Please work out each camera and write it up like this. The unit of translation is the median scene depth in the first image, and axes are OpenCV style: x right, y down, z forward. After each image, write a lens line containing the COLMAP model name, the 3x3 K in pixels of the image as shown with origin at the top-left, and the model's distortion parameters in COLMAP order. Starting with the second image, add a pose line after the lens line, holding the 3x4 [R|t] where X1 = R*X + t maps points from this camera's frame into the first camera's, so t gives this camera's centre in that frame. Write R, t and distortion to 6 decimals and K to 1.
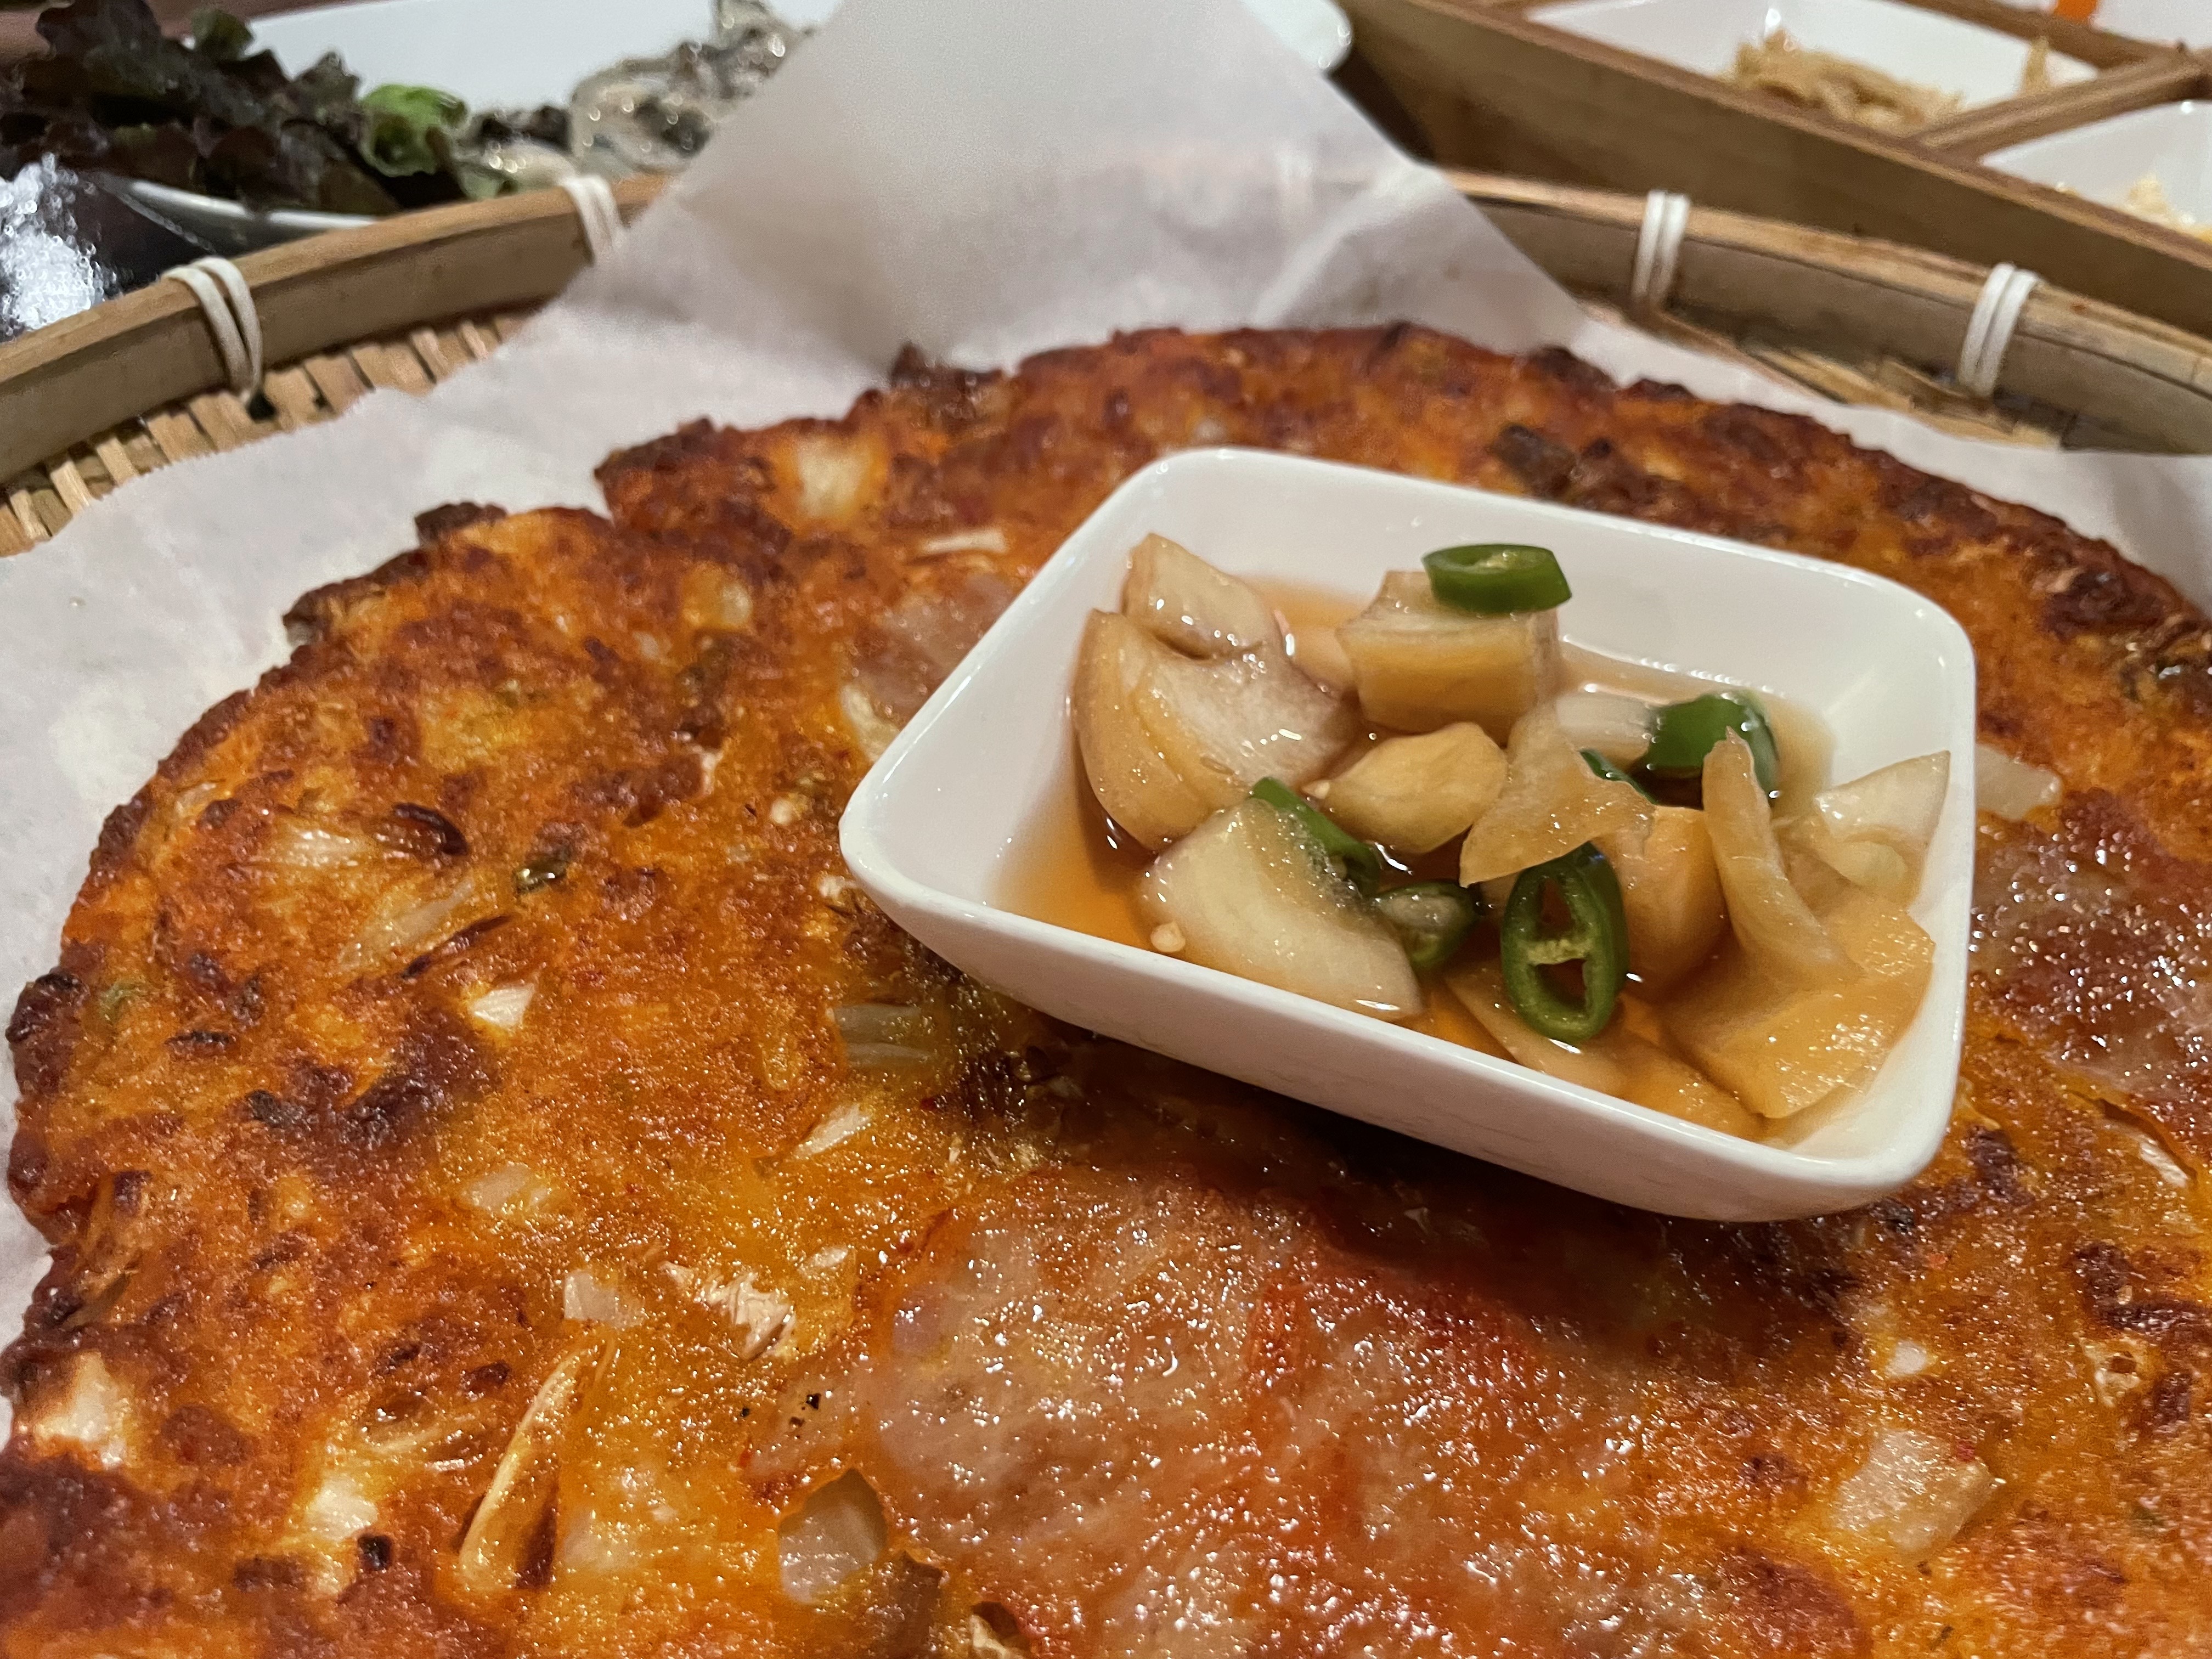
lens RADIAL K [[1669.7, 0, 1100.5], [0, 1669.7, 828.4], [0, 0, 1]] dist [-0.002040, -0.048514]
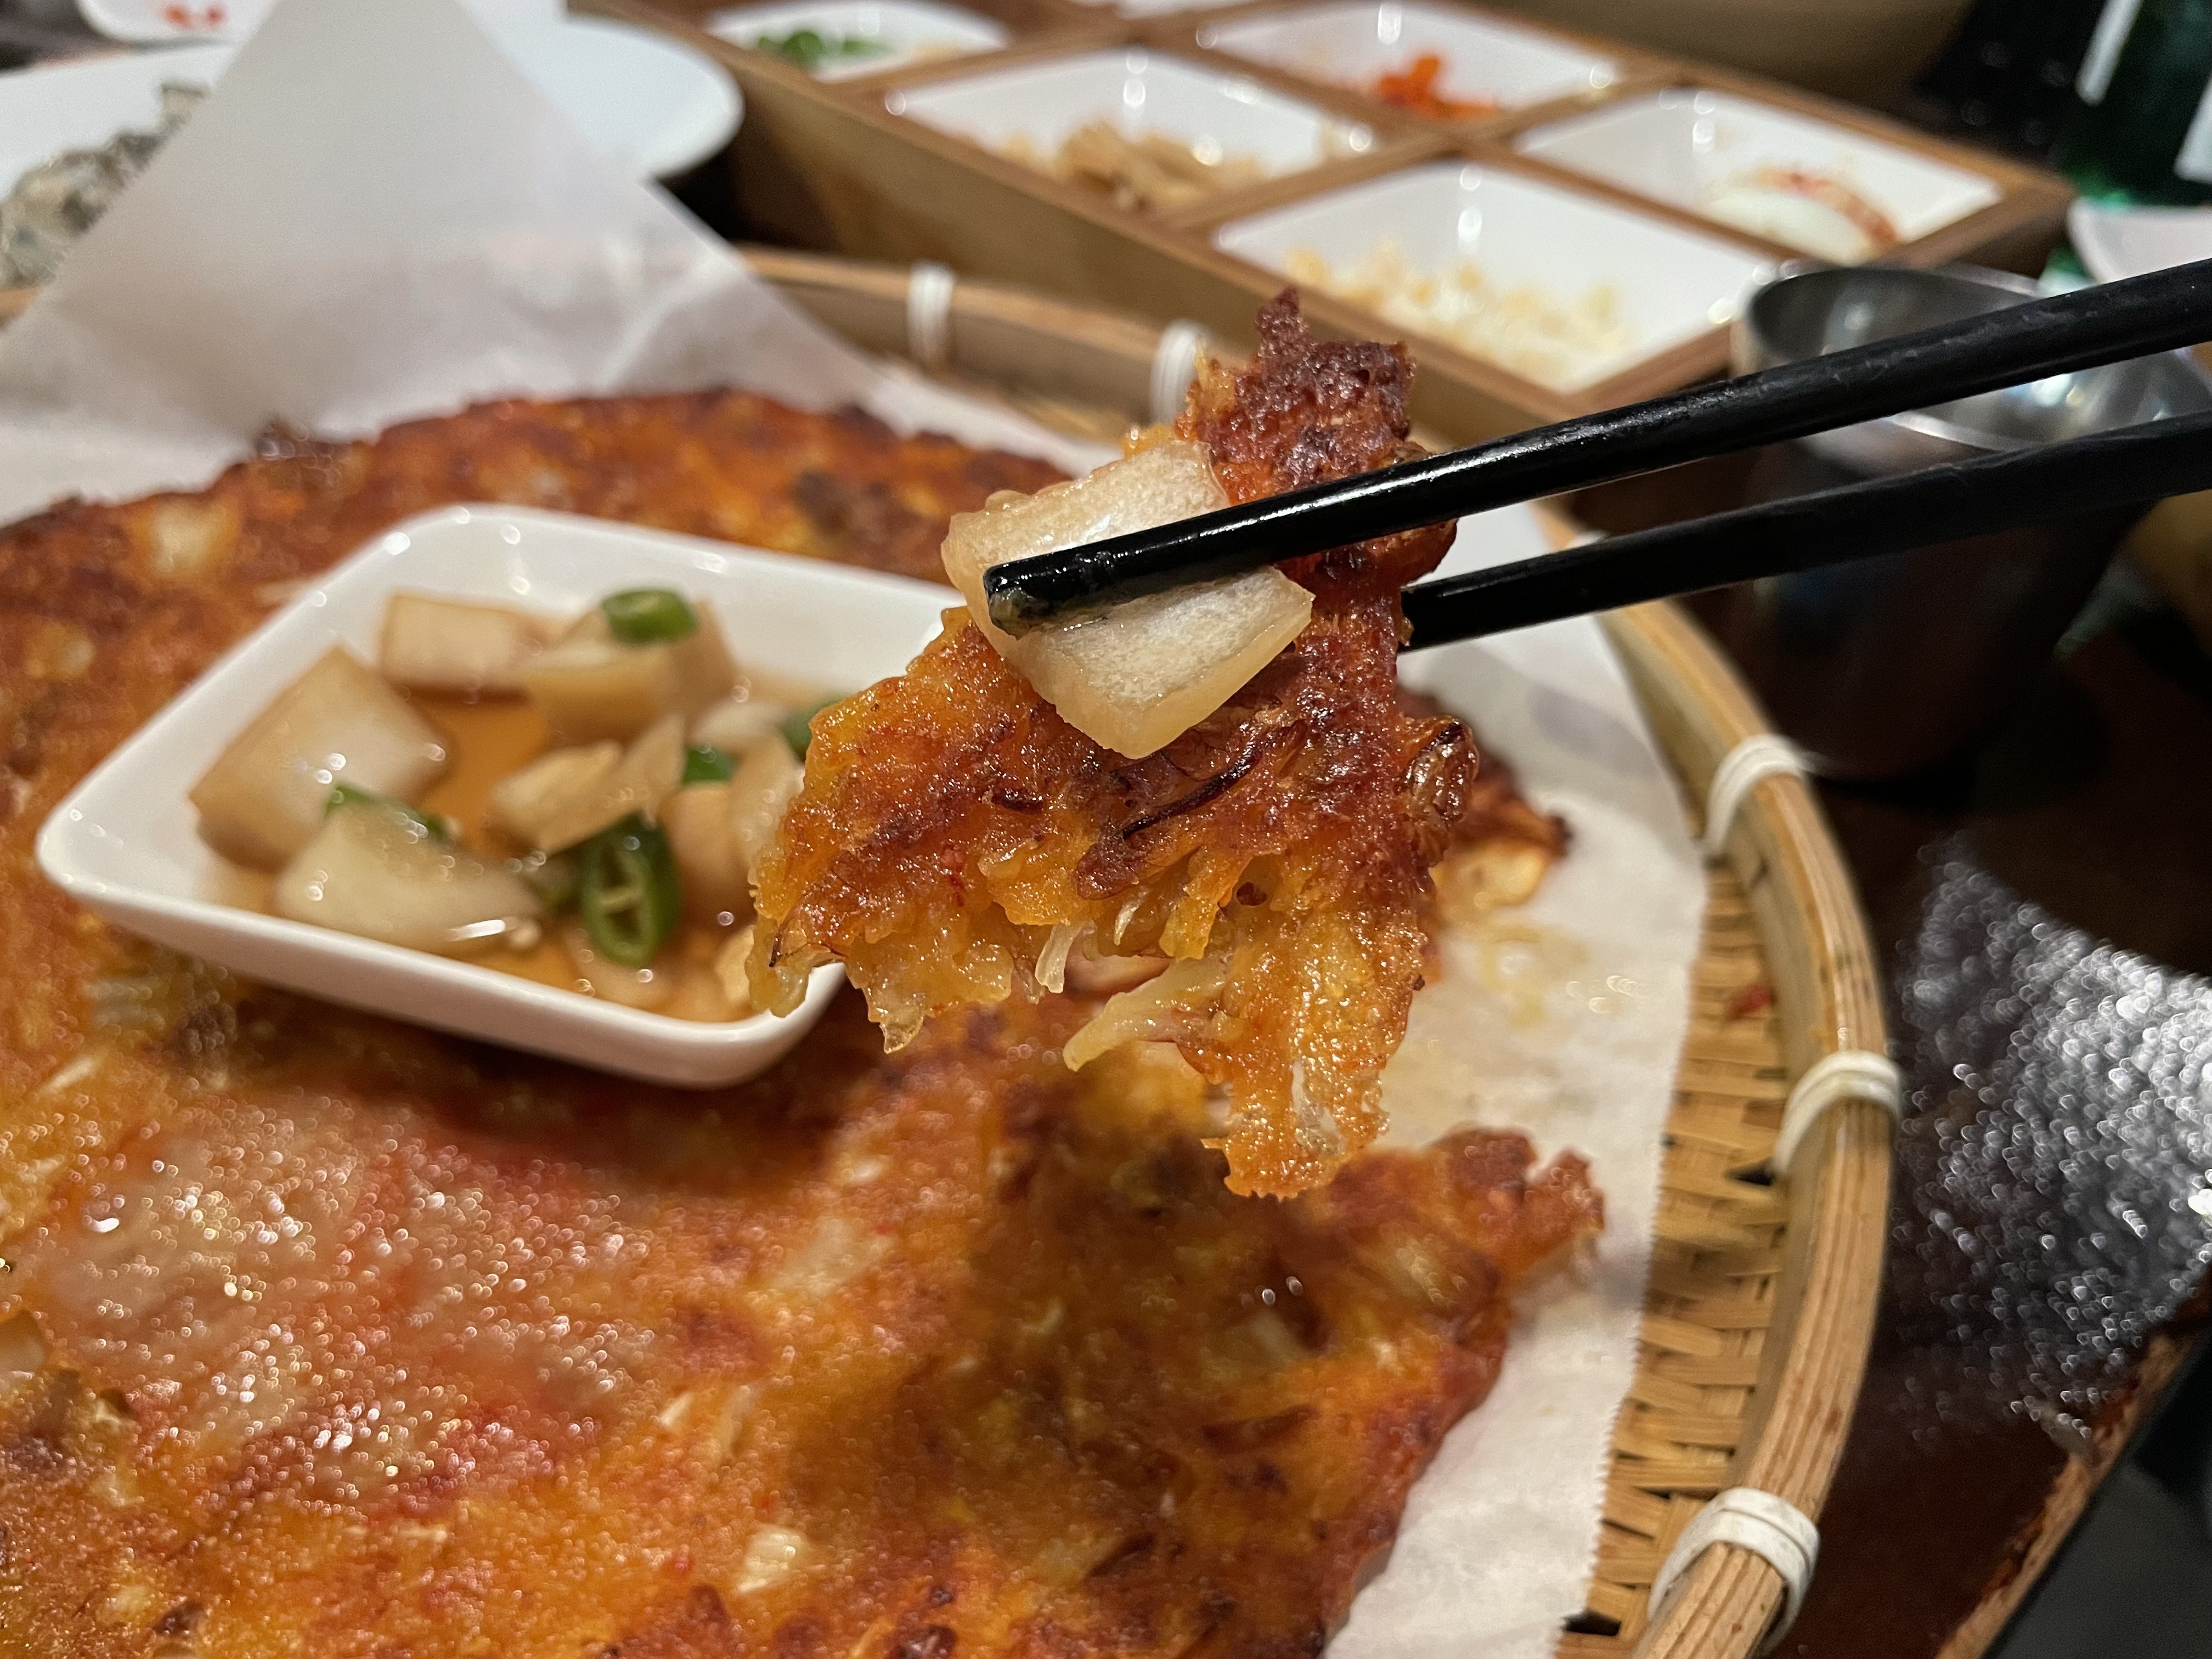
lens RADIAL K [[1669.7, 0, 1111.9], [0, 1669.7, 836.7], [0, 0, 1]] dist [-0.002040, -0.048514]
pose [[0.987685, -0.060579, 0.144249, 0.288032], [0.058959, 0.998140, 0.015480, 0.016242], [-0.144918, -0.006785, 0.989420, -0.234569]]
